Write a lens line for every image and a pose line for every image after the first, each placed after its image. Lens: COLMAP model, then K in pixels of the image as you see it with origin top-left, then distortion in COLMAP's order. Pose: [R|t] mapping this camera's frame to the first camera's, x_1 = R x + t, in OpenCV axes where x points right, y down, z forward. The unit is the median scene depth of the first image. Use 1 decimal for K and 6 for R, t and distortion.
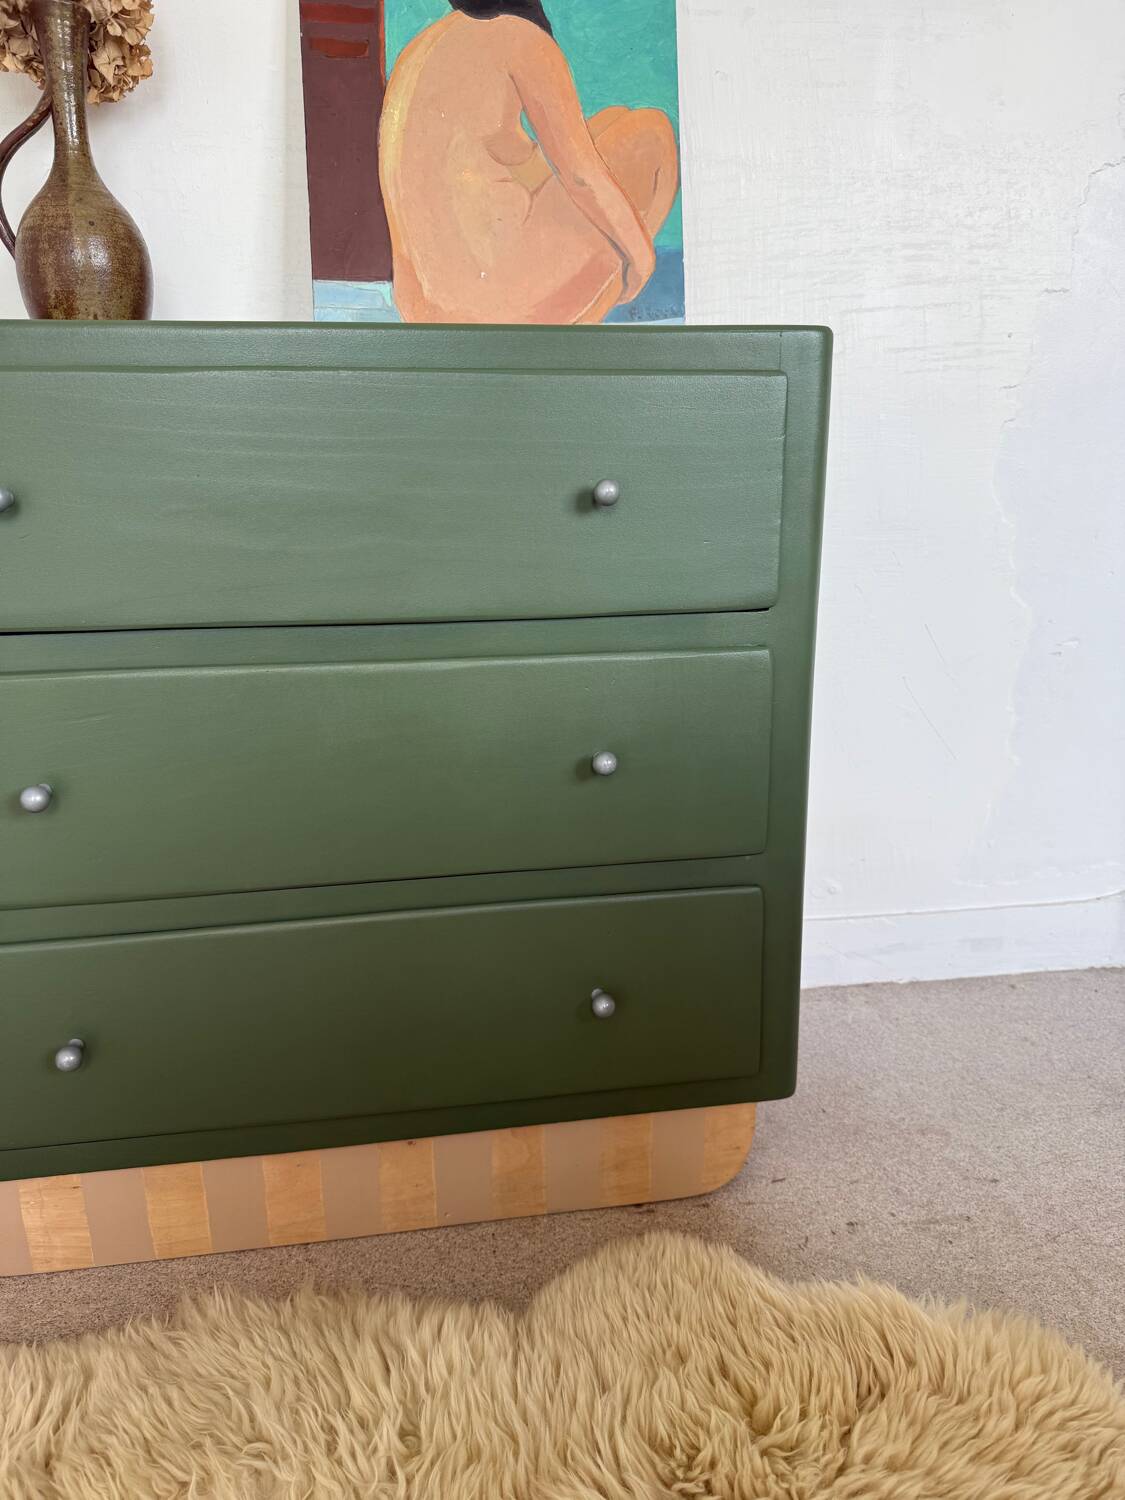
lens RADIAL K [[1070.2, 0, 562.1], [0, 1070.2, 751.0], [0, 0, 1]] dist [0.004865, -0.021755]
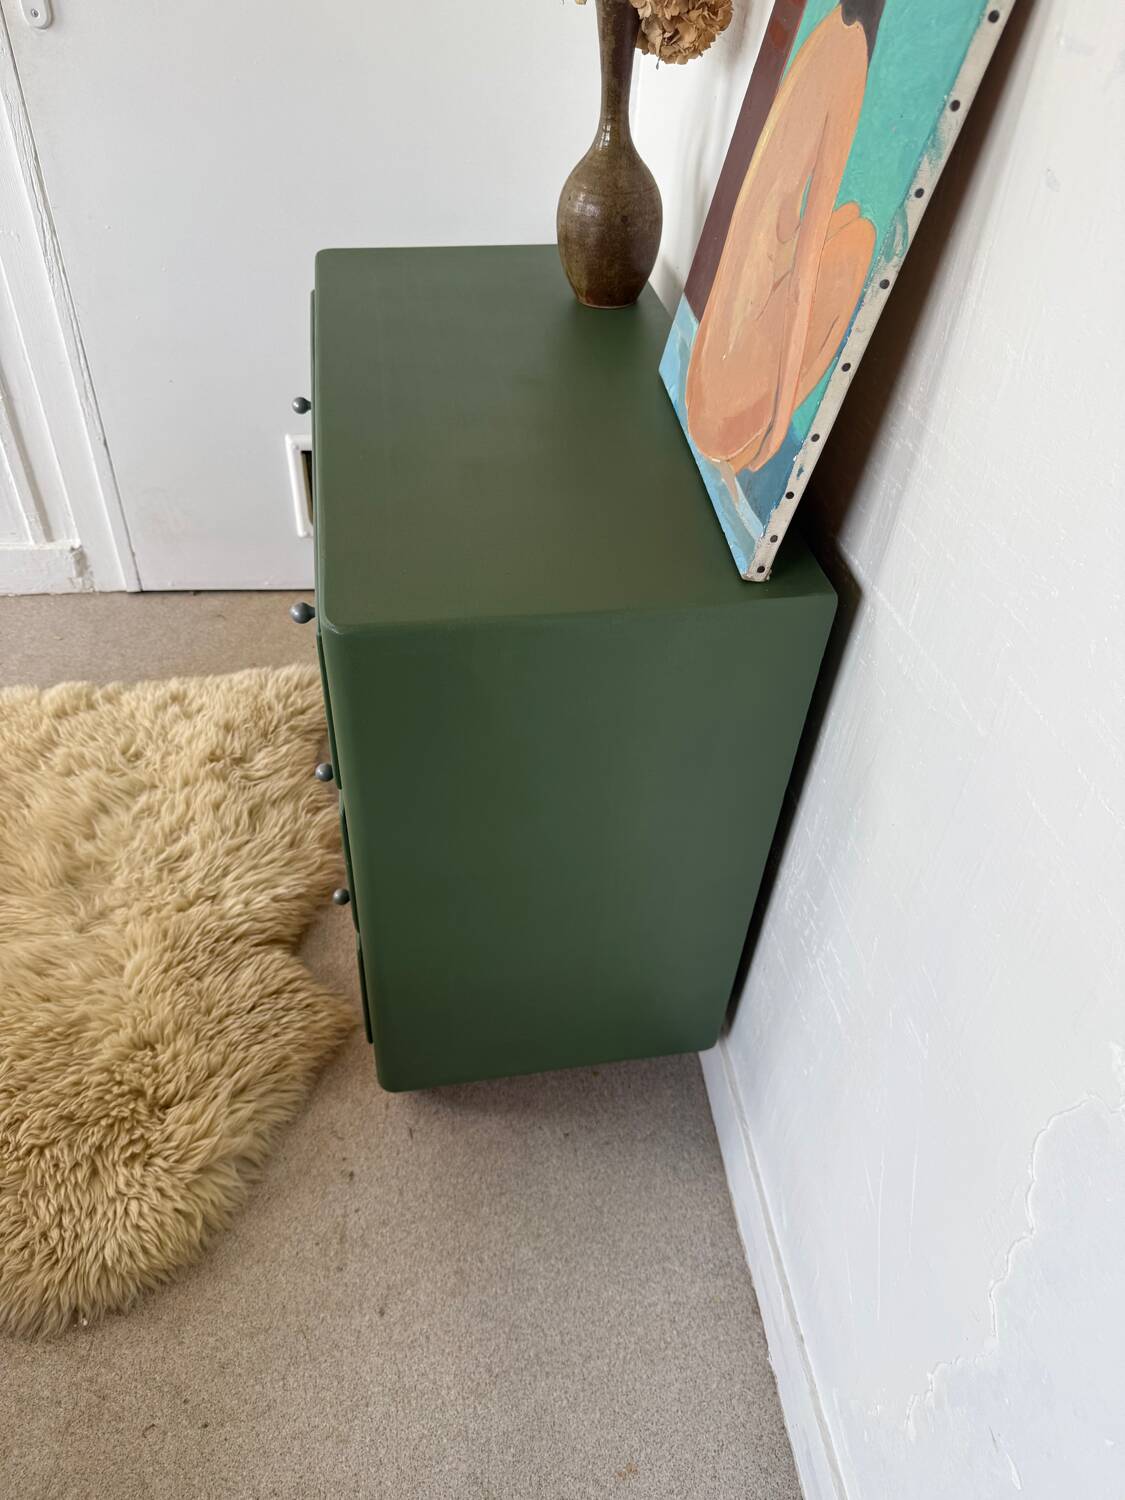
lens RADIAL K [[1070.2, 0, 561.0], [0, 1070.2, 736.9], [0, 0, 1]] dist [0.004865, -0.021755]
pose [[-0.004913, 0.688324, -0.725386, 0.828503], [-0.299239, 0.691144, 0.657858, -0.839464], [0.954166, 0.220296, 0.202578, 0.844500]]
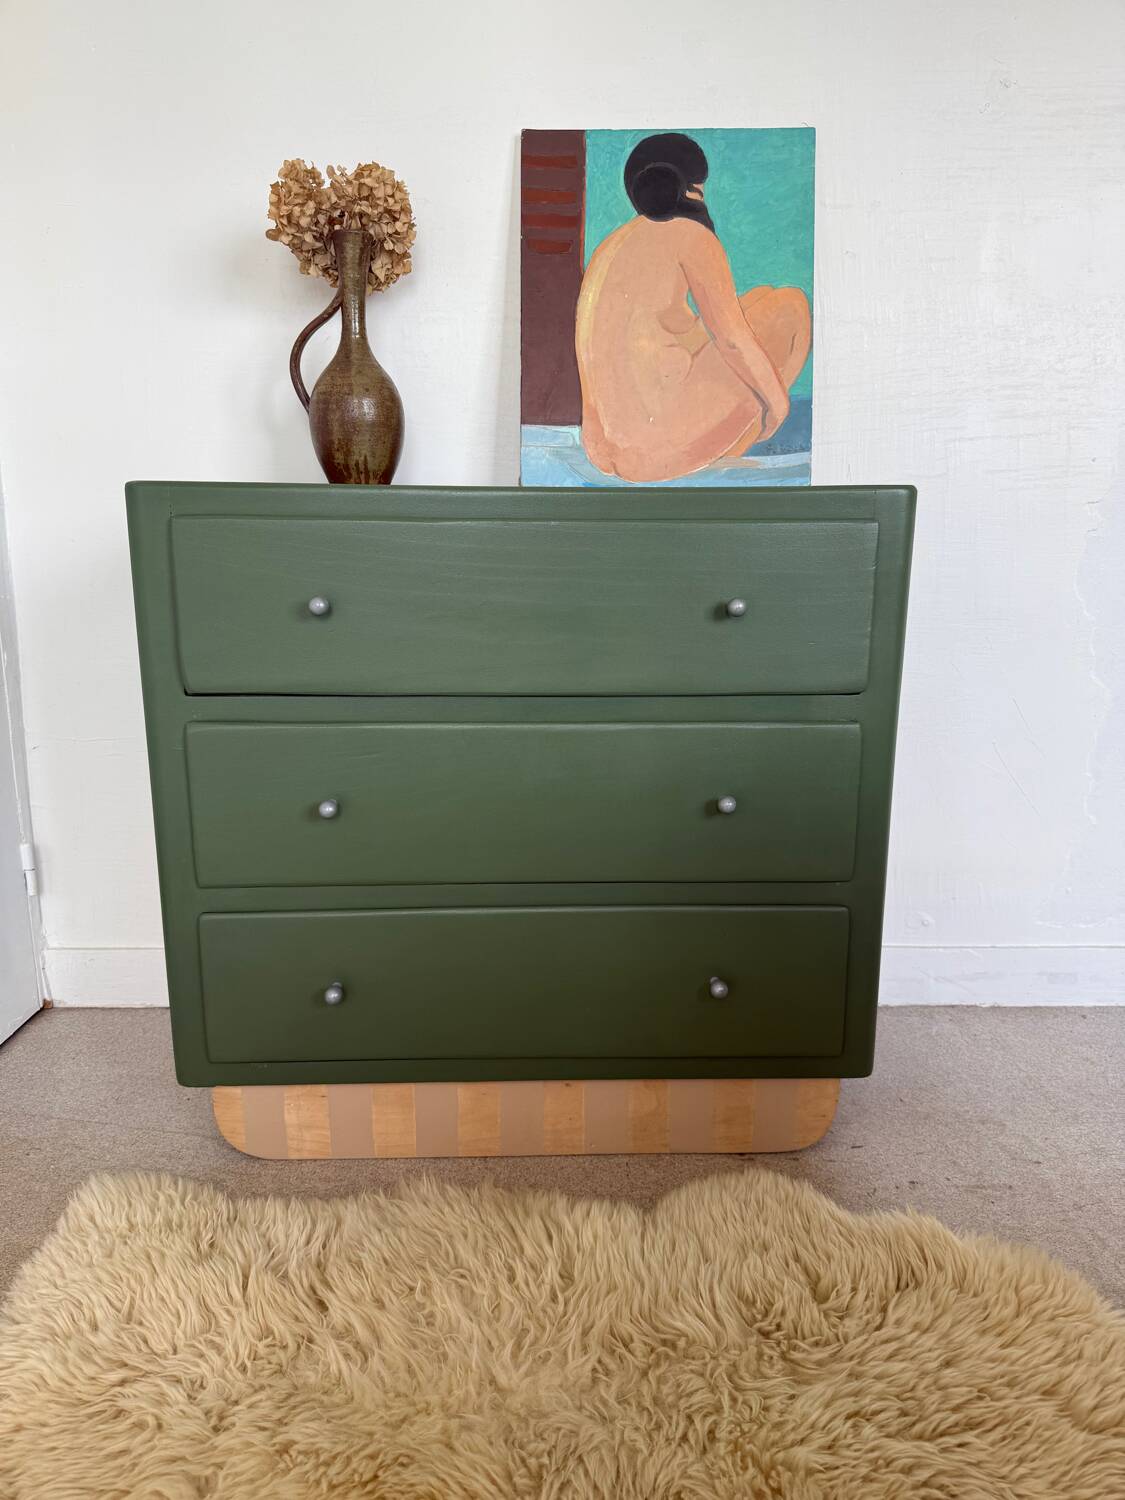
lens RADIAL K [[1070.2, 0, 565.4], [0, 1070.2, 756.1], [0, 0, 1]] dist [0.004865, -0.021755]
pose [[0.991366, 0.044563, -0.123322, -0.000318], [-0.047654, 0.998617, -0.022228, -0.008666], [0.122161, 0.027913, 0.992118, -0.298920]]
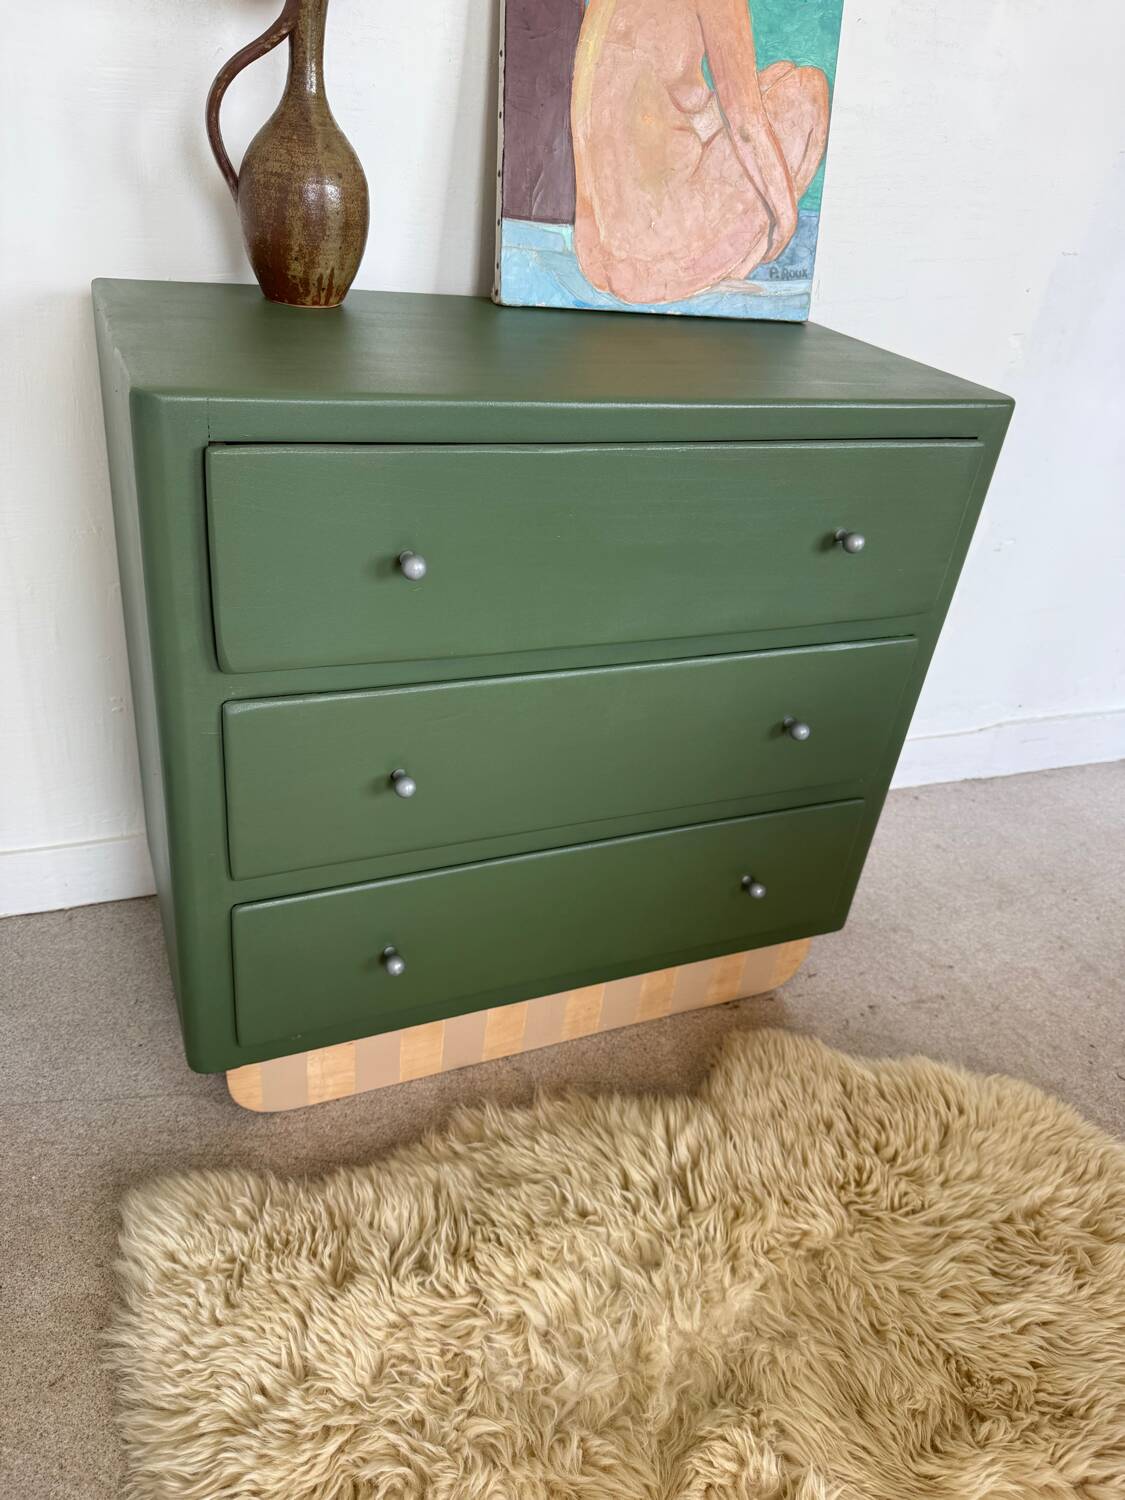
lens RADIAL K [[1070.2, 0, 562.0], [0, 1070.2, 744.5], [0, 0, 1]] dist [0.004865, -0.021755]
pose [[0.963565, -0.019112, 0.266792, -0.496402], [-0.060628, 0.955876, 0.287445, -0.277288], [-0.260514, -0.293147, 0.919890, -0.108438]]
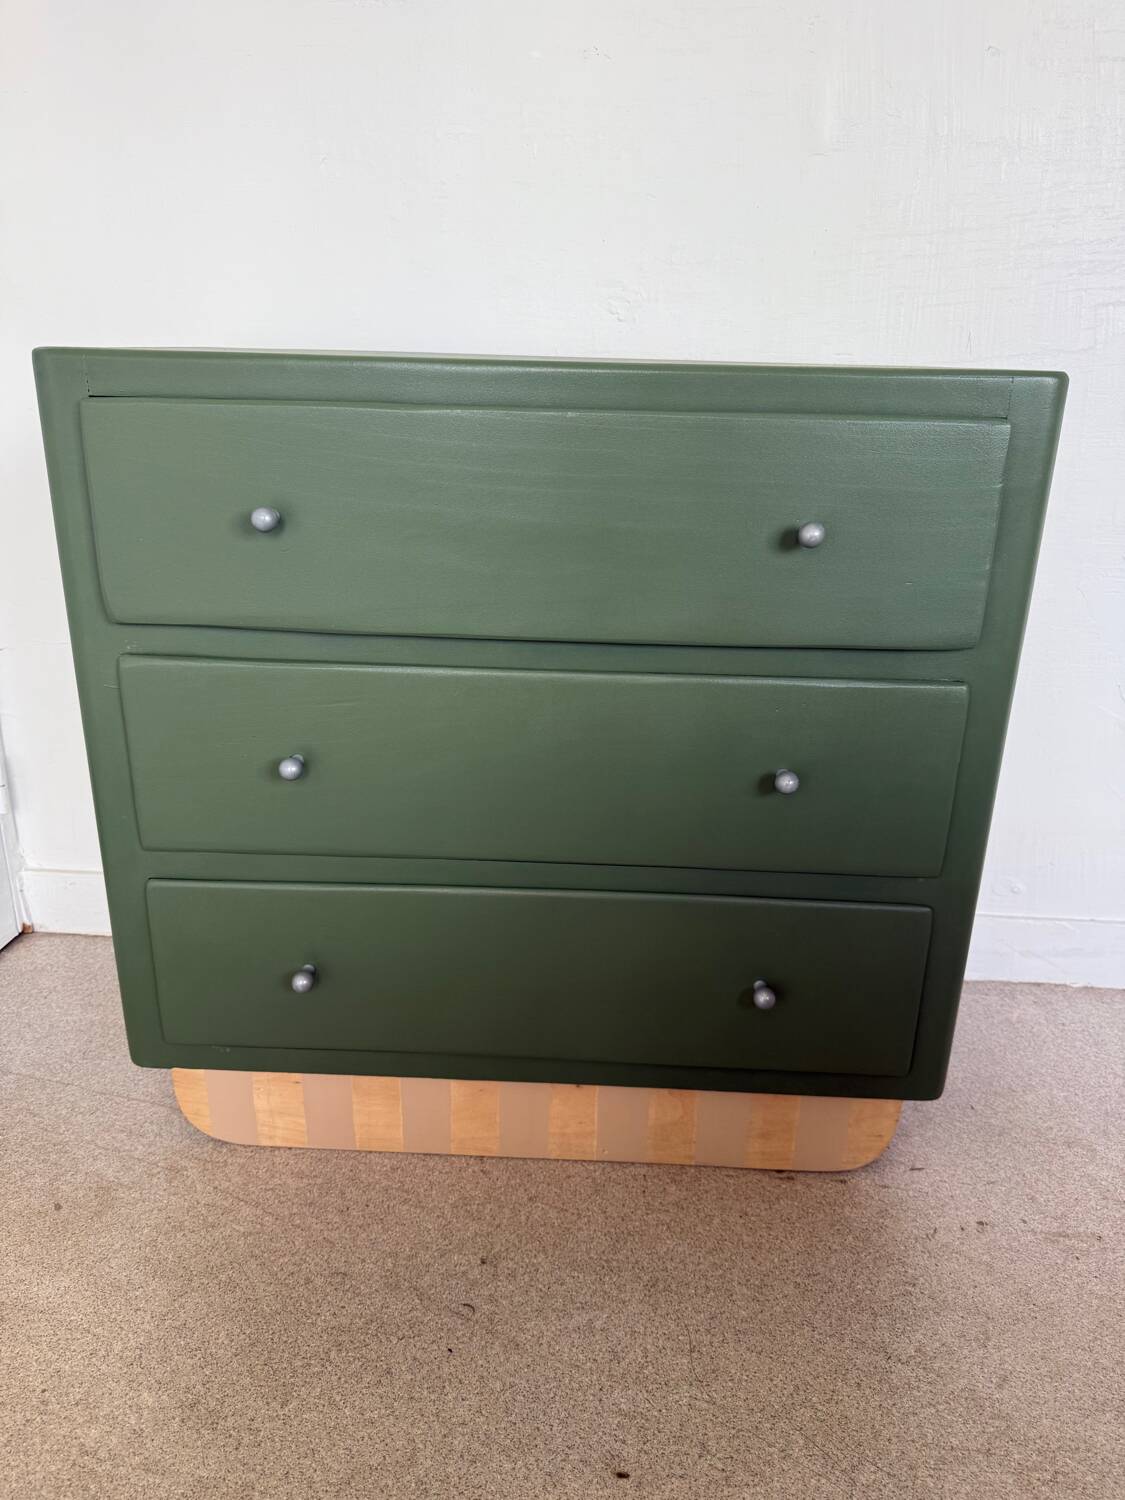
lens RADIAL K [[1070.2, 0, 562.6], [0, 1070.2, 755.1], [0, 0, 1]] dist [0.004865, -0.021755]
pose [[0.979064, 0.101415, -0.176489, 0.004533], [-0.083175, 0.990680, 0.107861, -0.094026], [0.185783, -0.090924, 0.978375, -0.067073]]
